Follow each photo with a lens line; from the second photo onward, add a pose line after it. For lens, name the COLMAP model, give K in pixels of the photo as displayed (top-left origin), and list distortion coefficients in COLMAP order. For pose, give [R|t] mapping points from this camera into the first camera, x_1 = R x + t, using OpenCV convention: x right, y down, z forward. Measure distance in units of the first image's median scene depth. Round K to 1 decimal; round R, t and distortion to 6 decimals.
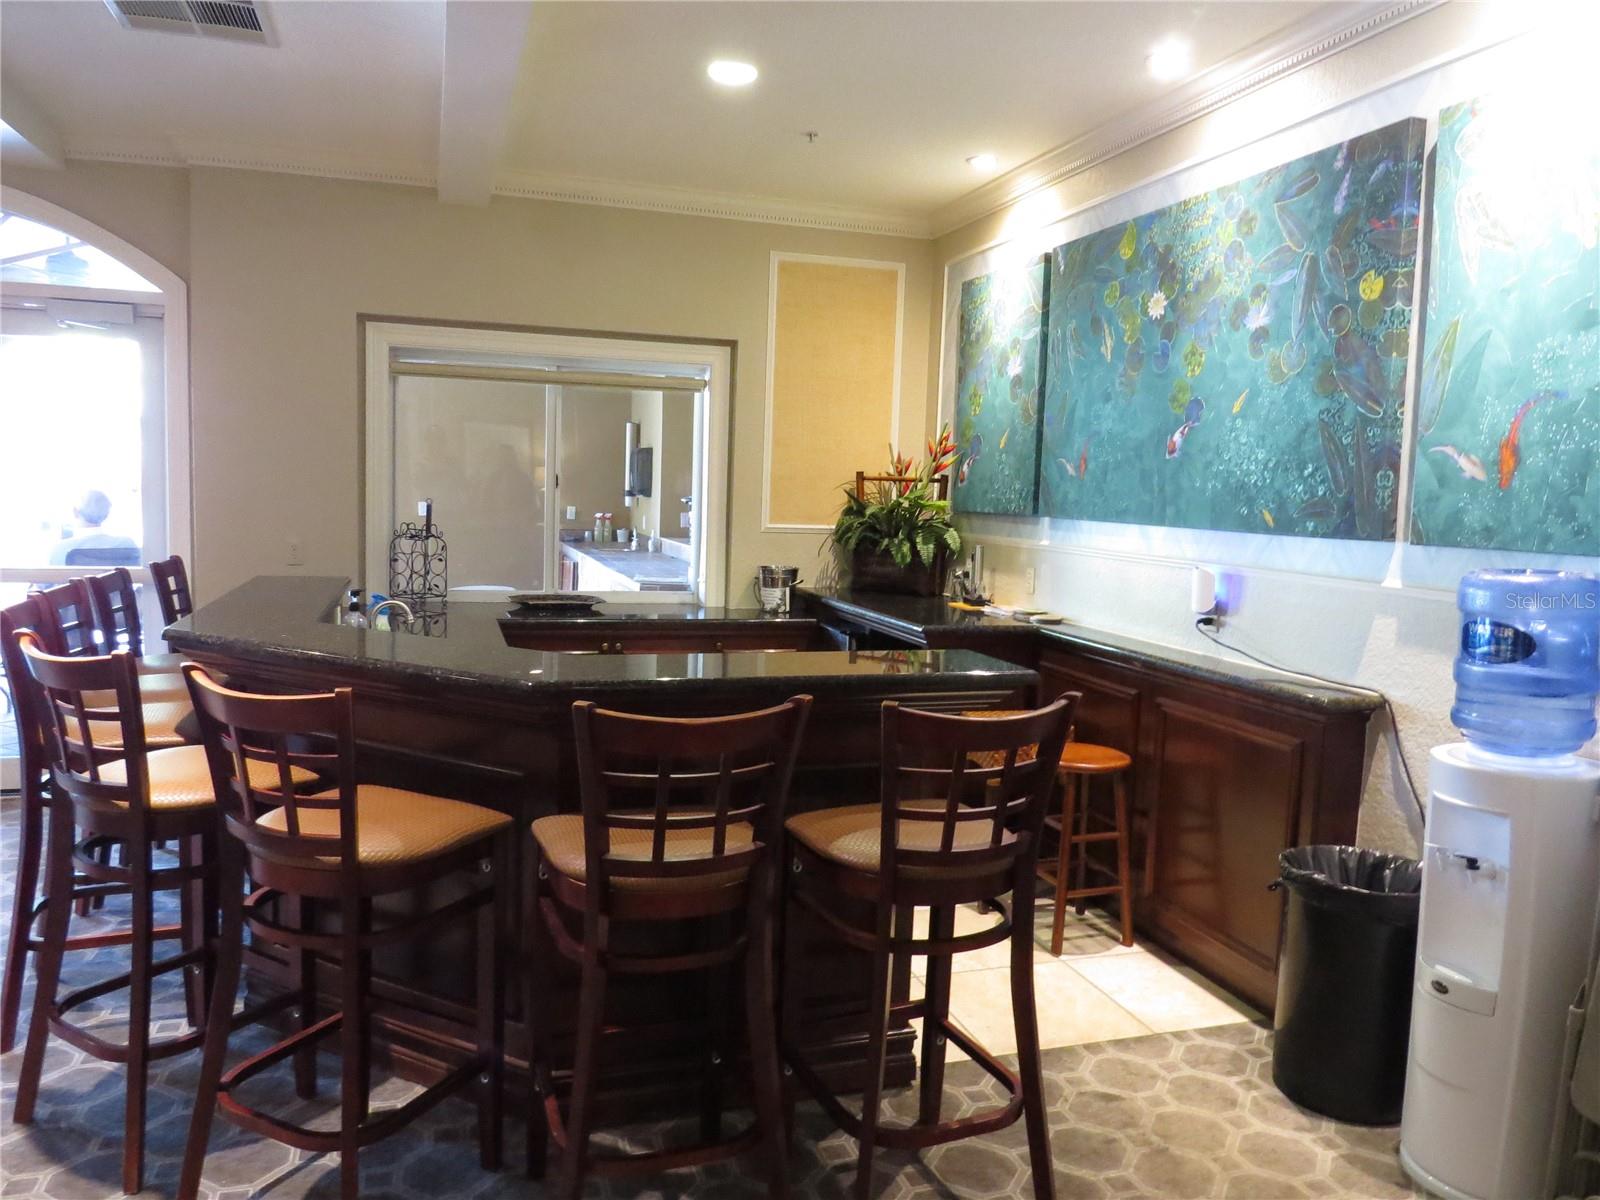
lens RADIAL K [[1142.5, 0, 801.2], [0, 1142.5, 600.0], [0, 0, 1]] dist [0.012615, 0.002316]
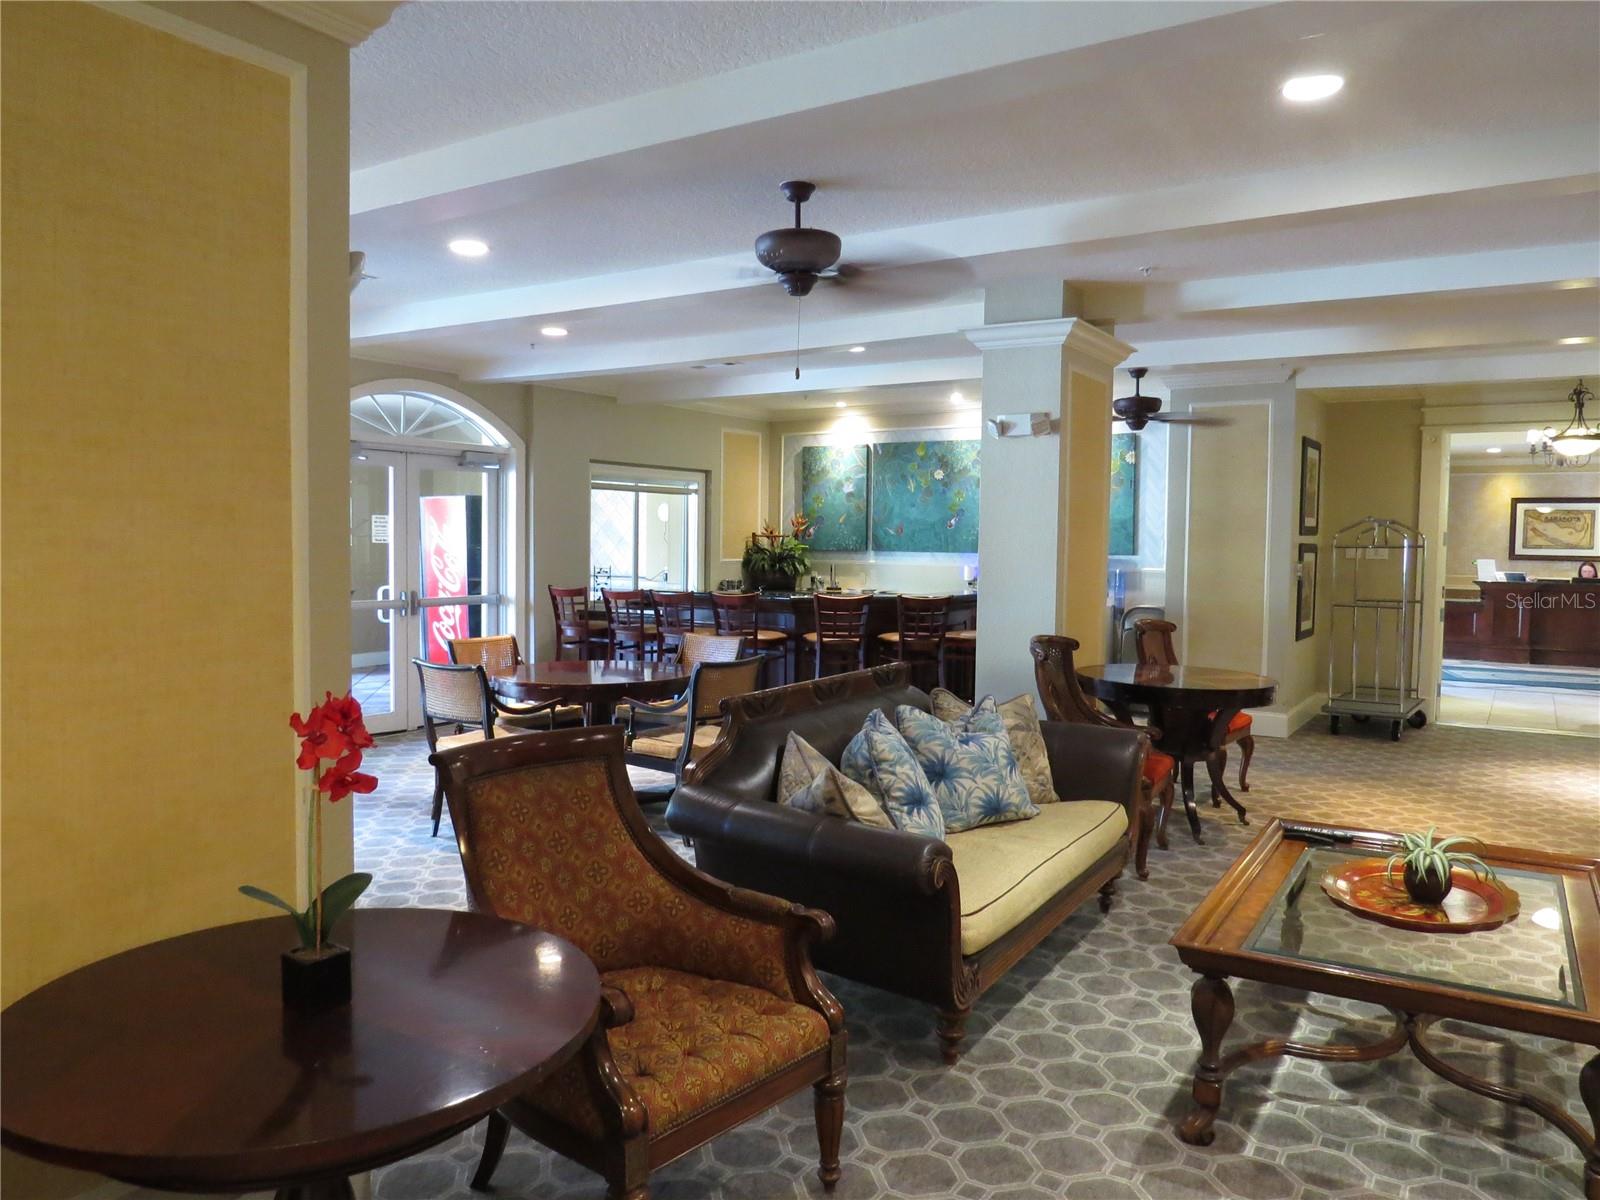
lens RADIAL K [[1142.5, 0, 798.0], [0, 1142.5, 597.6], [0, 0, 1]] dist [0.012615, 0.002316]
pose [[0.758929, -0.062726, 0.648145, -1.561470], [0.080333, 0.996765, 0.002401, 0.008572], [-0.646199, 0.050245, 0.761513, -0.785328]]
